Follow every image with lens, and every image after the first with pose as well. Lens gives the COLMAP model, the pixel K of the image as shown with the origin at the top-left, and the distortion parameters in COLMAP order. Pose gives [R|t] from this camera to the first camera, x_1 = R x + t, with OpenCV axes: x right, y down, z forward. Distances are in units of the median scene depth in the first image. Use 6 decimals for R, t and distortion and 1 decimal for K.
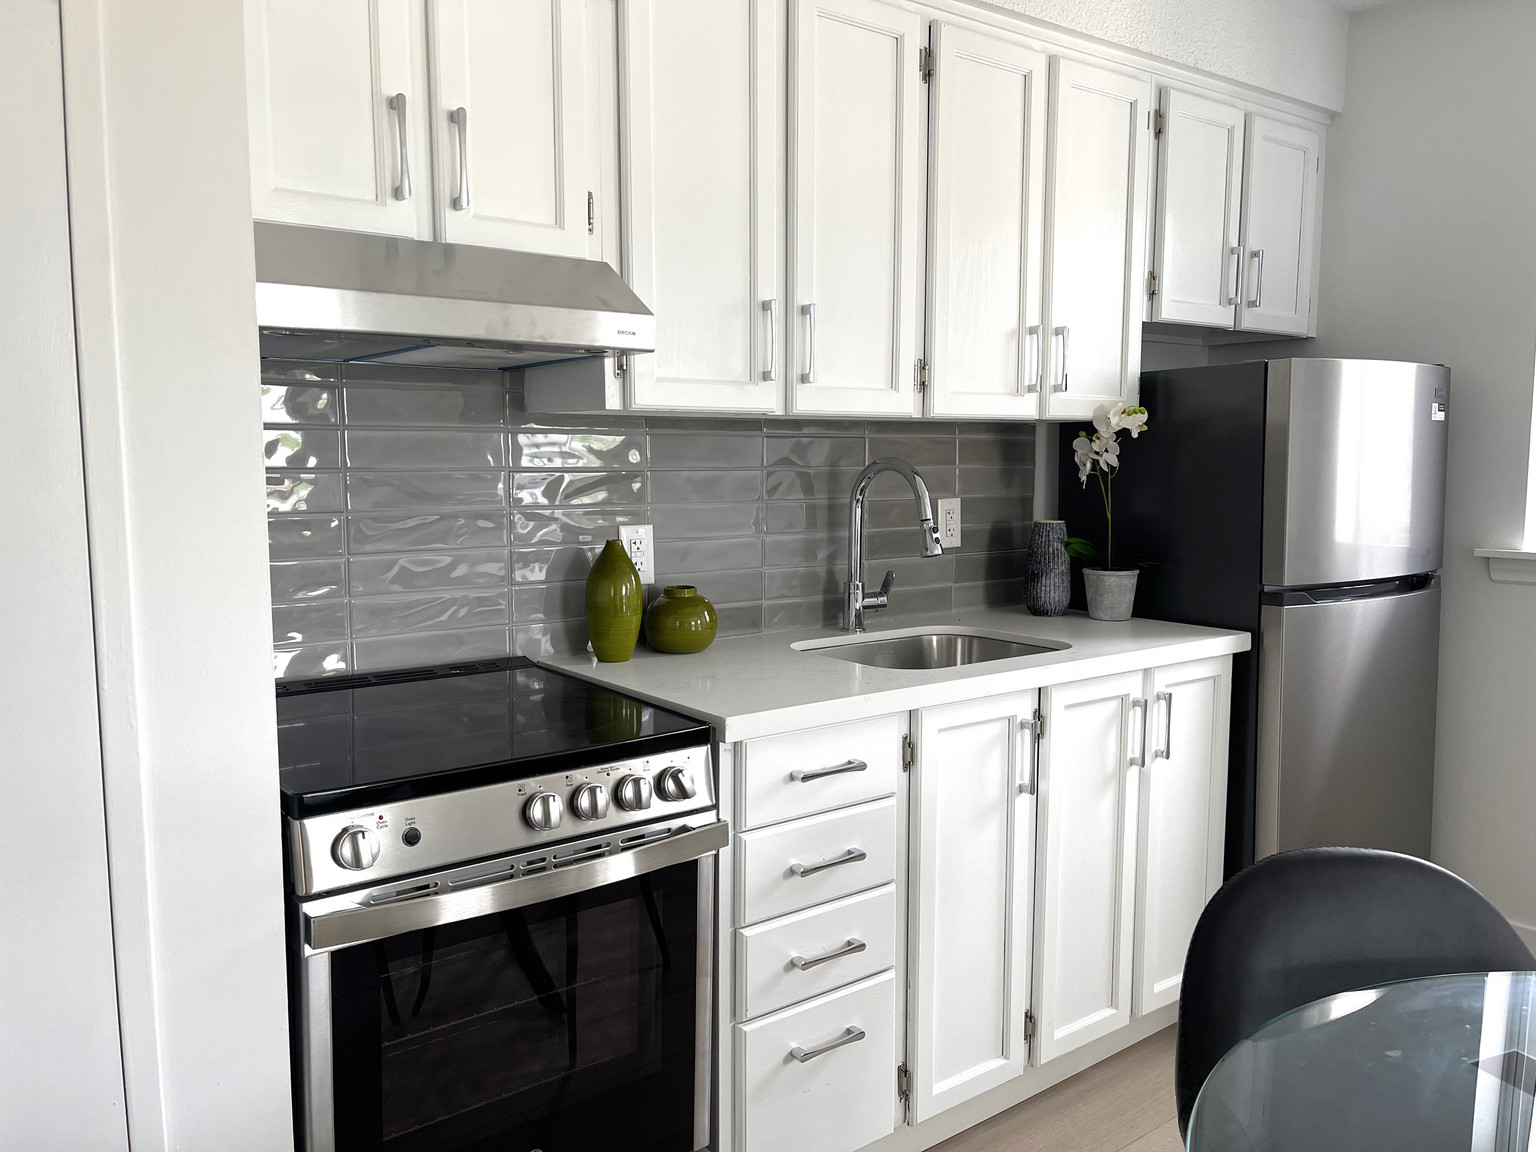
lens RADIAL K [[1149.5, 0, 768.0], [0, 1149.5, 576.0], [0, 0, 1]] dist [0.072377, -0.104712]
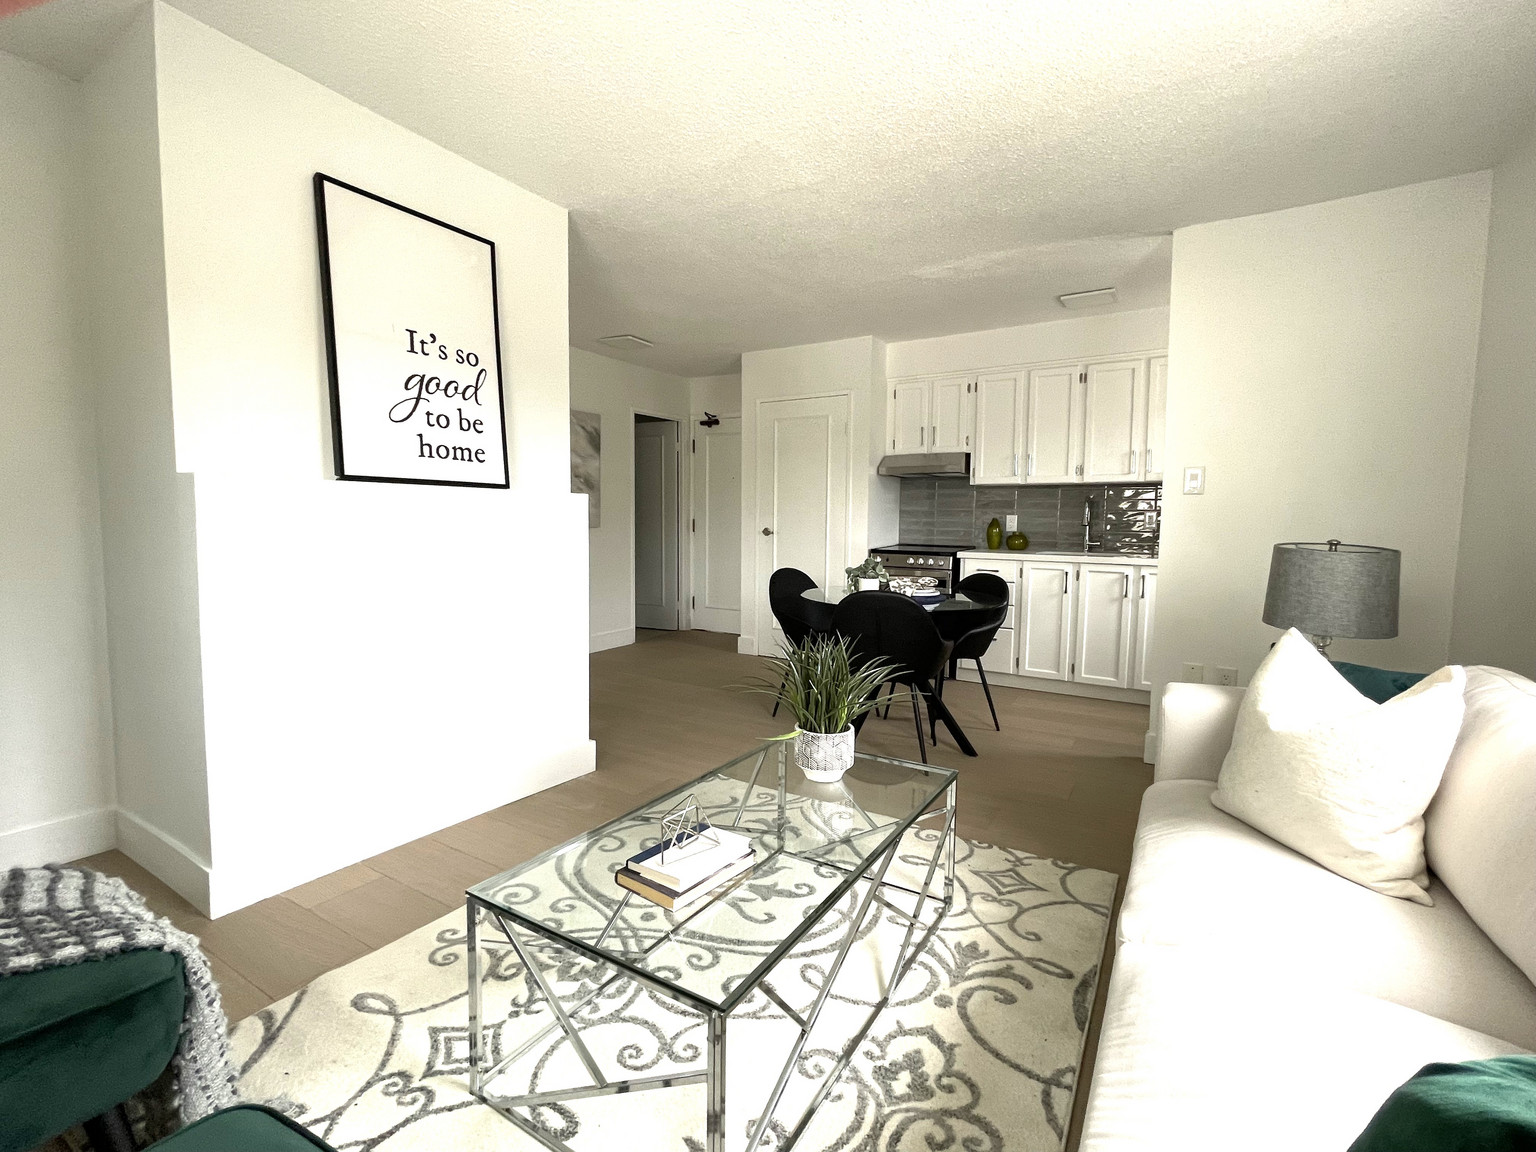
lens RADIAL K [[688.9, 0, 768.0], [0, 688.9, 576.0], [0, 0, 1]] dist [-0.000954, -0.000118]
pose [[0.356154, 0.086165, -0.930446, 1.584953], [-0.107381, 0.992917, 0.050847, 0.114530], [0.928237, 0.081803, 0.362883, -0.482362]]
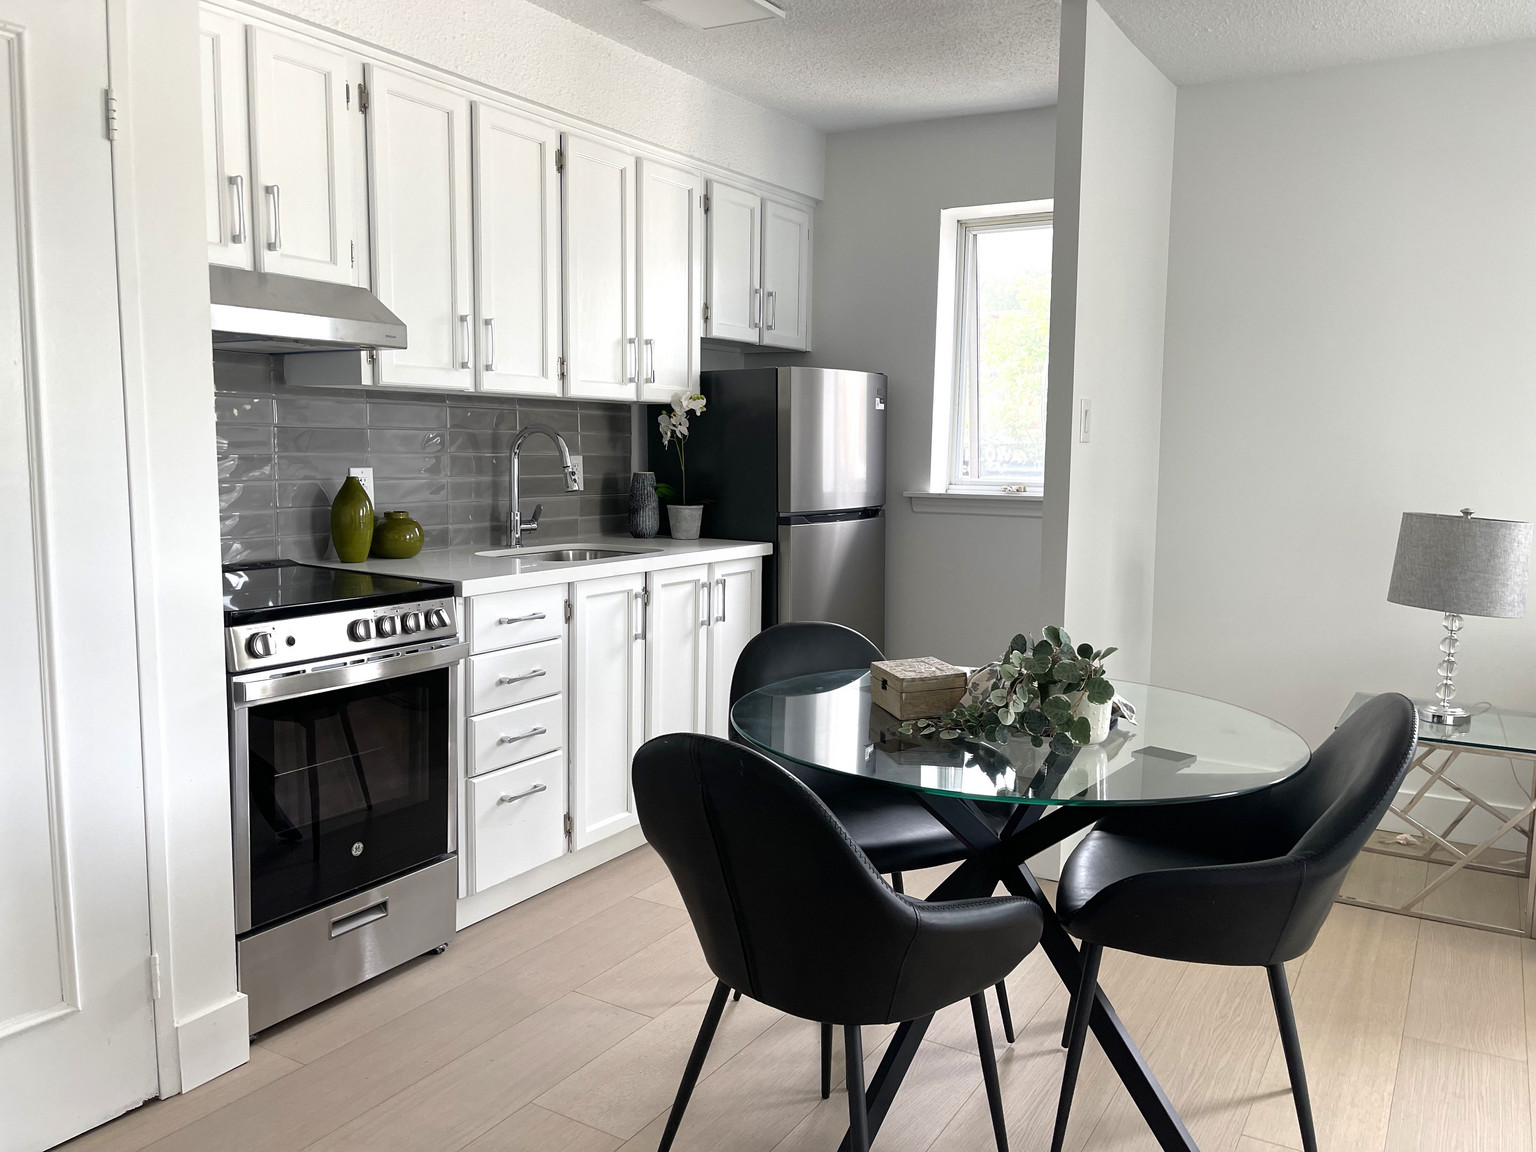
lens RADIAL K [[1149.5, 0, 768.0], [0, 1149.5, 576.0], [0, 0, 1]] dist [0.072377, -0.104712]
pose [[0.931838, -0.029209, 0.361697, -0.157343], [0.024404, 0.999543, 0.017846, 0.069754], [-0.362053, -0.007802, 0.932125, -0.461985]]
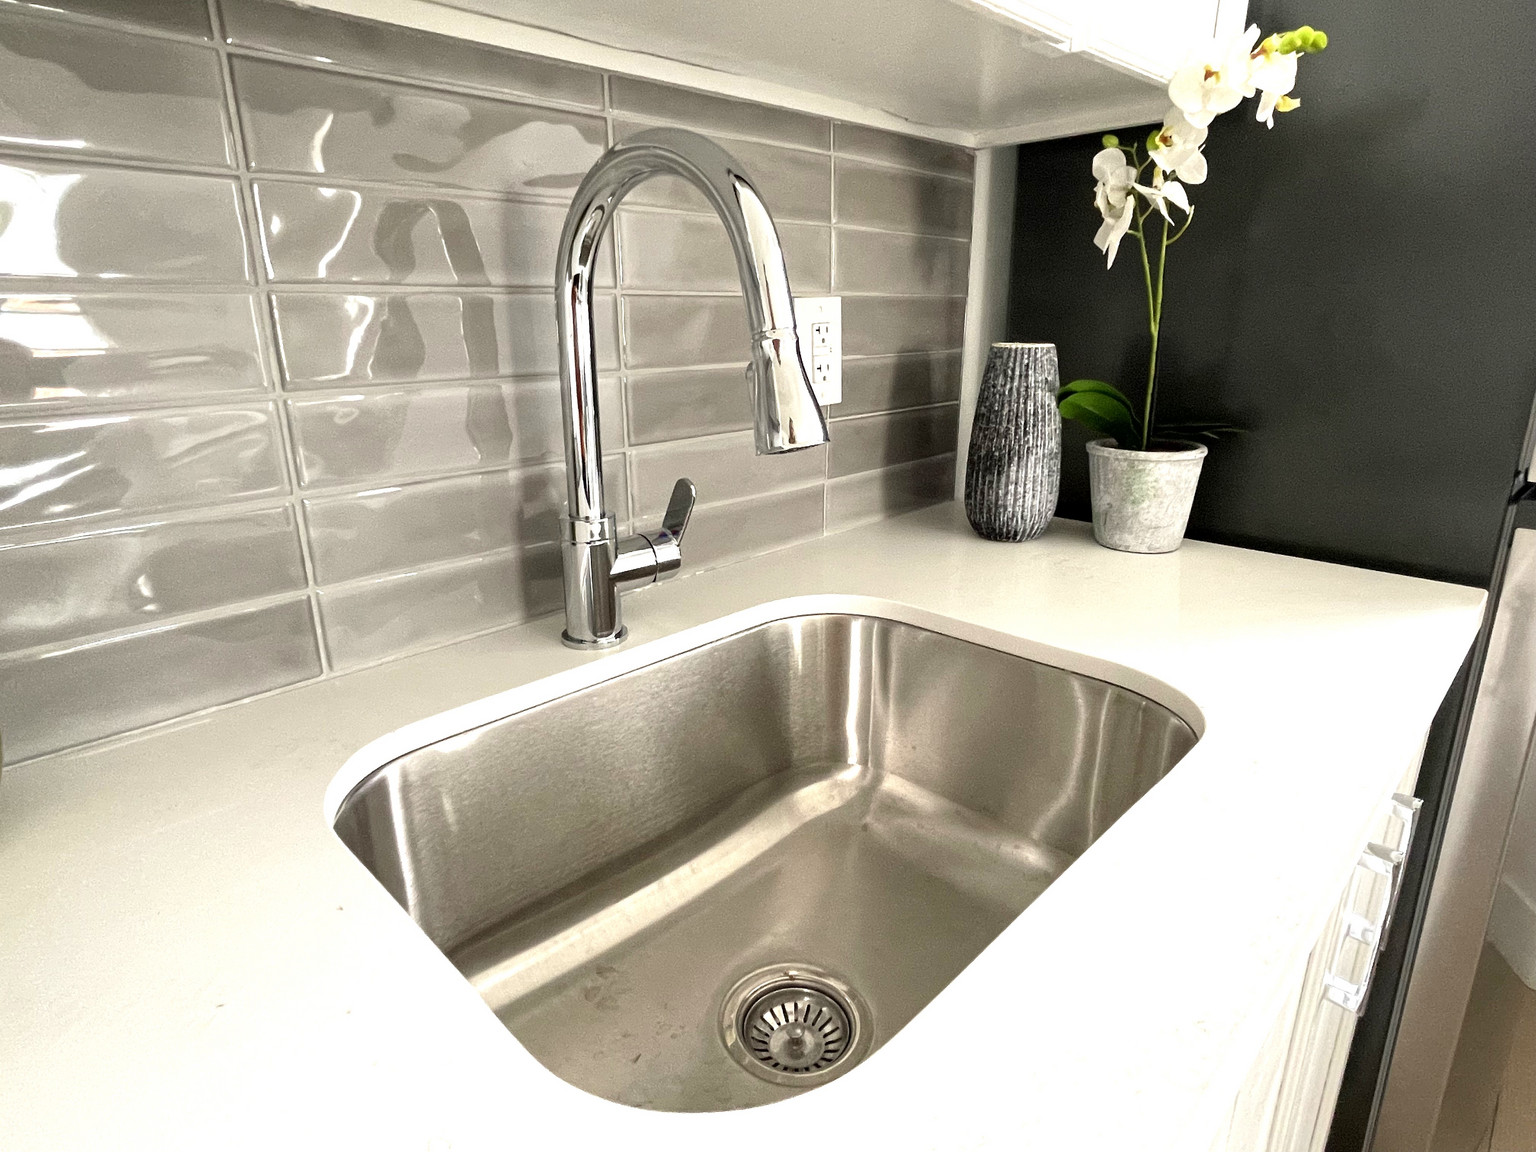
lens RADIAL K [[850.9, 0, 768.0], [0, 850.9, 576.0], [0, 0, 1]] dist [0.000332, 0.000012]
pose [[0.989401, -0.051271, 0.135856, 0.099388], [0.023511, 0.979808, 0.198553, -0.030151], [-0.143293, -0.193254, 0.970629, 0.753968]]
